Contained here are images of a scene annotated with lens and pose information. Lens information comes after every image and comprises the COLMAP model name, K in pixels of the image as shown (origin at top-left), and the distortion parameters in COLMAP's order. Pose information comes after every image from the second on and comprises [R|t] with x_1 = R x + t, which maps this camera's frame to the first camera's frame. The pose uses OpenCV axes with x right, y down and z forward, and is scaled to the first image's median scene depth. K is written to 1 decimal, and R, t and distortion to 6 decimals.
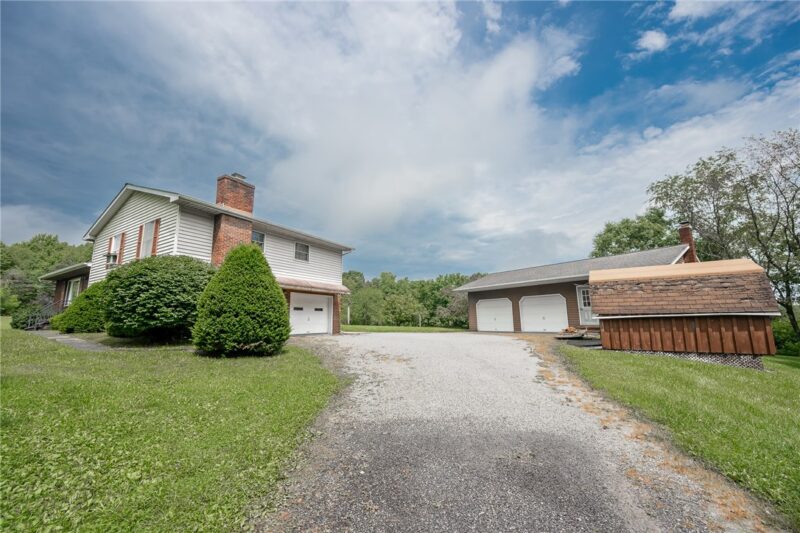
lens RADIAL K [[330.9, 0, 400.0], [0, 330.9, 266.5], [0, 0, 1]] dist [-0.000779, -0.000047]
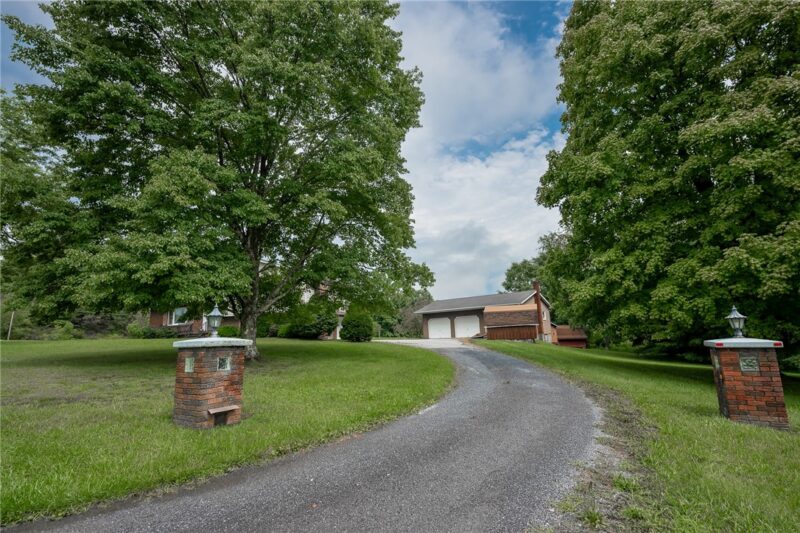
lens RADIAL K [[367.8, 0, 400.0], [0, 367.8, 266.5], [0, 0, 1]] dist [0.000177, 0.000001]
pose [[0.978439, 0.020153, 0.205549, -0.300961], [-0.013210, 0.999297, -0.035095, -0.095215], [-0.206112, 0.031623, 0.978017, -0.779318]]
